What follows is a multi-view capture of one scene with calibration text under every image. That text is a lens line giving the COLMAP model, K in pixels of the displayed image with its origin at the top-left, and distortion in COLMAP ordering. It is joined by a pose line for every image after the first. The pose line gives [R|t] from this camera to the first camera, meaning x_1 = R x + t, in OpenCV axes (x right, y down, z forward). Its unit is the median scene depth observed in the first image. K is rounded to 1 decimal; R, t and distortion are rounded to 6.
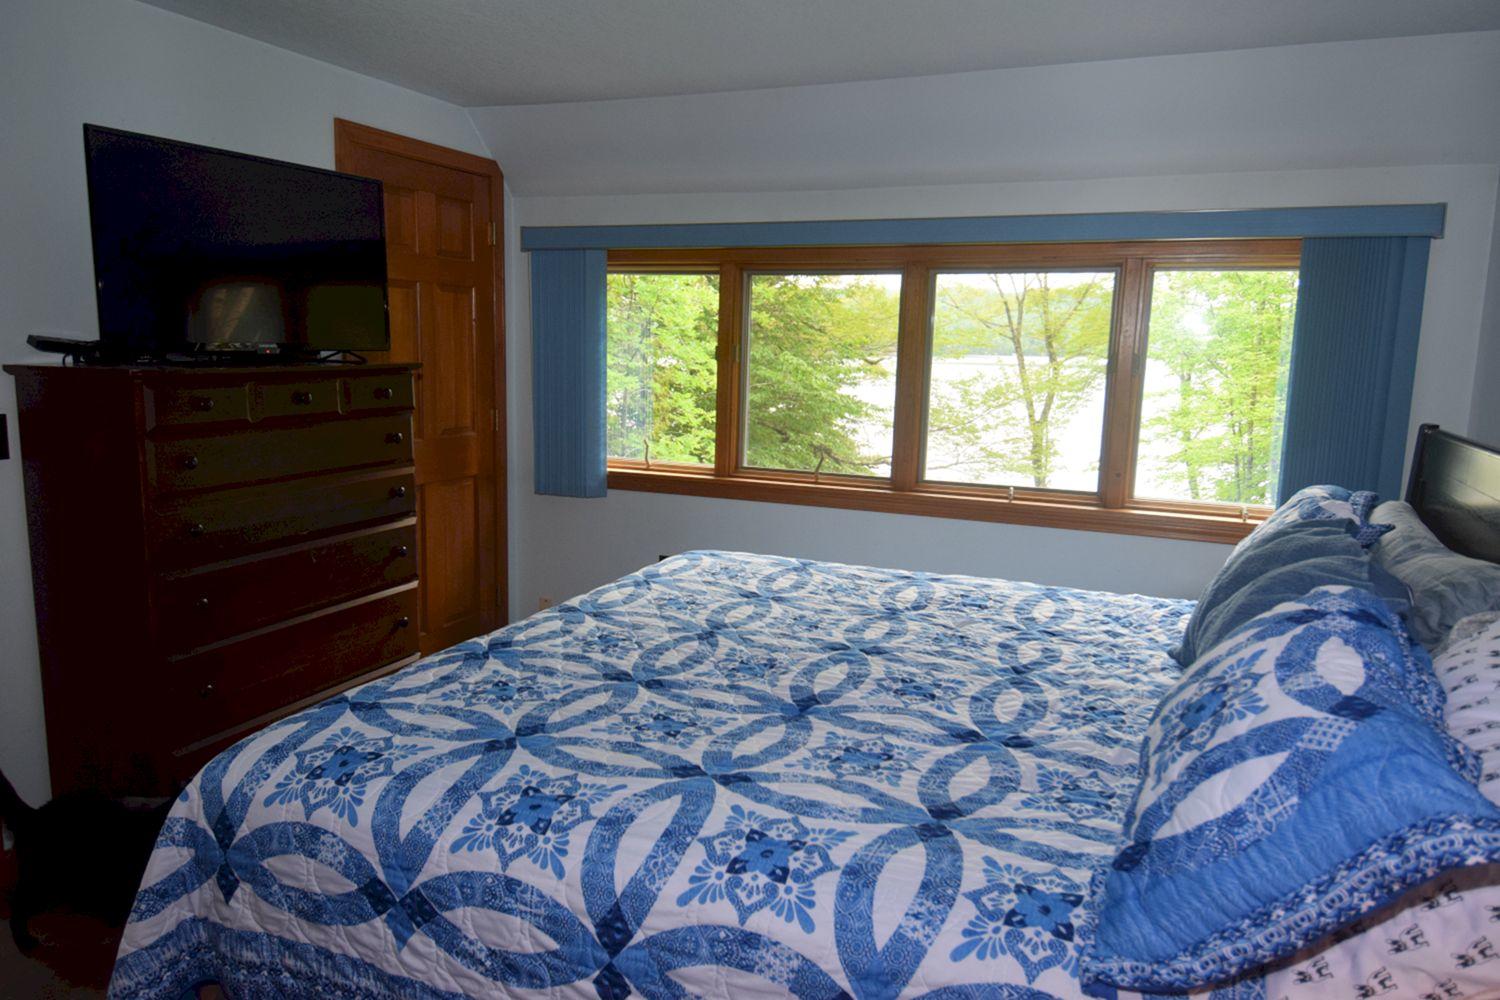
lens RADIAL K [[1009.2, 0, 750.0], [0, 1009.2, 500.0], [0, 0, 1]] dist [0.055894, -0.072783]
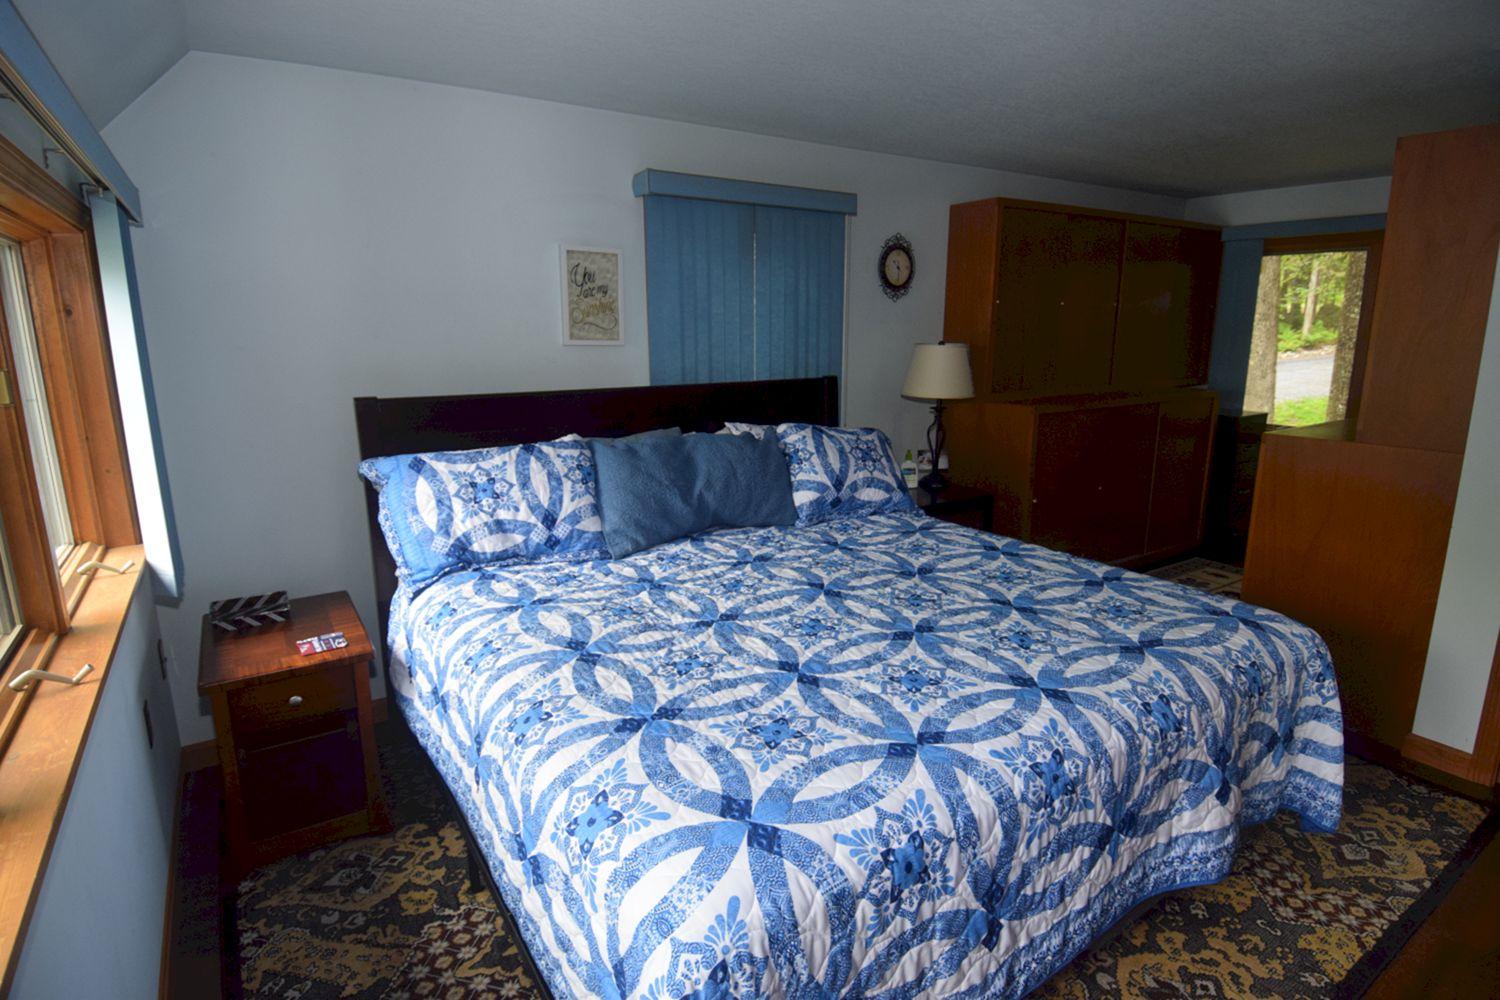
lens RADIAL K [[779.9, 0, 754.3], [0, 779.9, 495.6], [0, 0, 1]] dist [0.049633, -0.057769]
pose [[-0.828368, -0.142491, 0.541758, -0.329471], [0.070304, 0.933018, 0.352896, -0.310875], [-0.555754, 0.330415, -0.762865, 1.727247]]
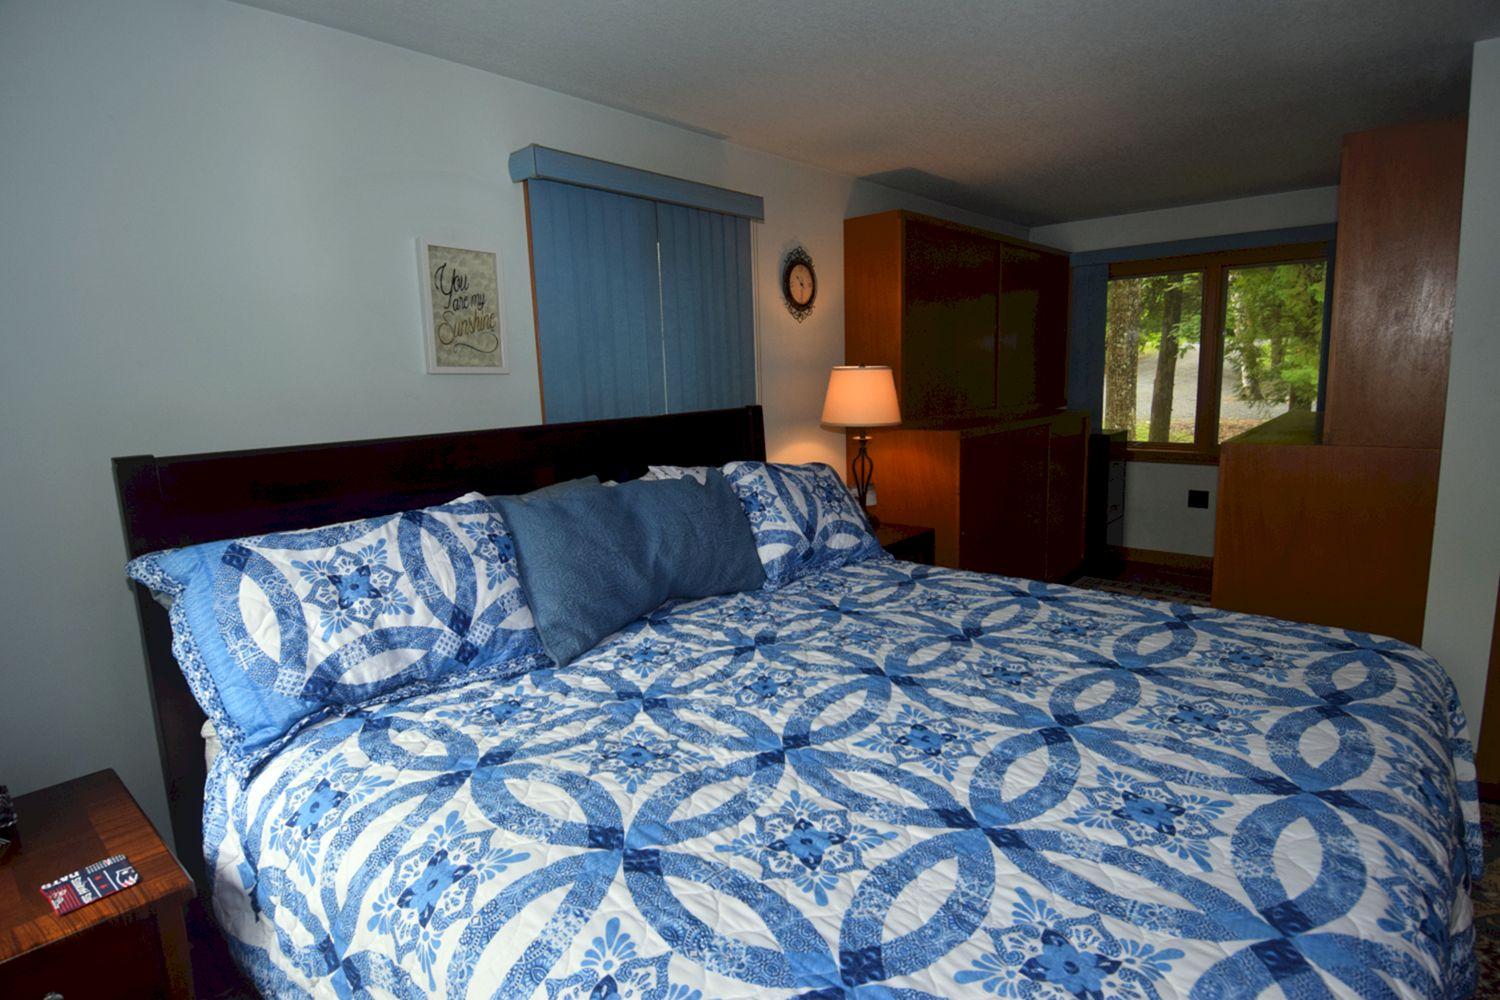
lens RADIAL K [[781.1, 0, 755.3], [0, 781.1, 495.4], [0, 0, 1]] dist [0.046900, -0.055410]
pose [[-0.949096, -0.045054, 0.311747, 0.006512], [0.057536, 0.948270, 0.312207, -0.239804], [-0.309687, 0.314251, -0.897407, 1.603929]]
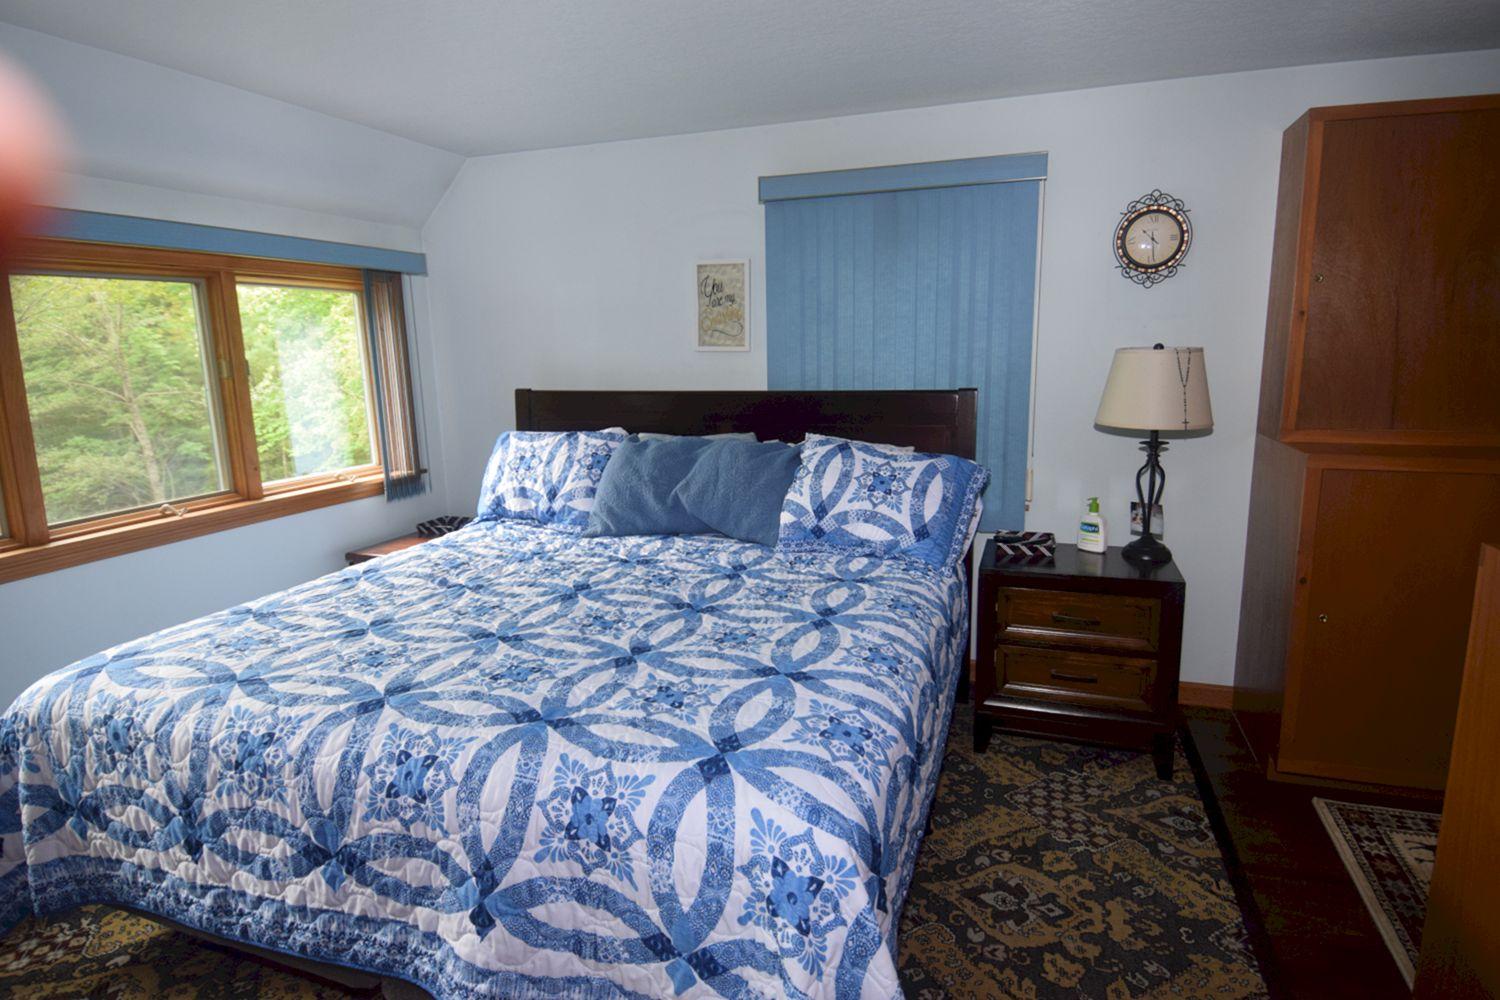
lens RADIAL K [[809.5, 0, 750.0], [0, 809.5, 500.0], [0, 0, 1]] dist [0.058333, -0.069469]
pose [[-0.057461, -0.213296, 0.975296, -0.865488], [0.175494, 0.959541, 0.220190, -0.147883], [-0.982802, 0.183811, -0.017704, 0.763014]]
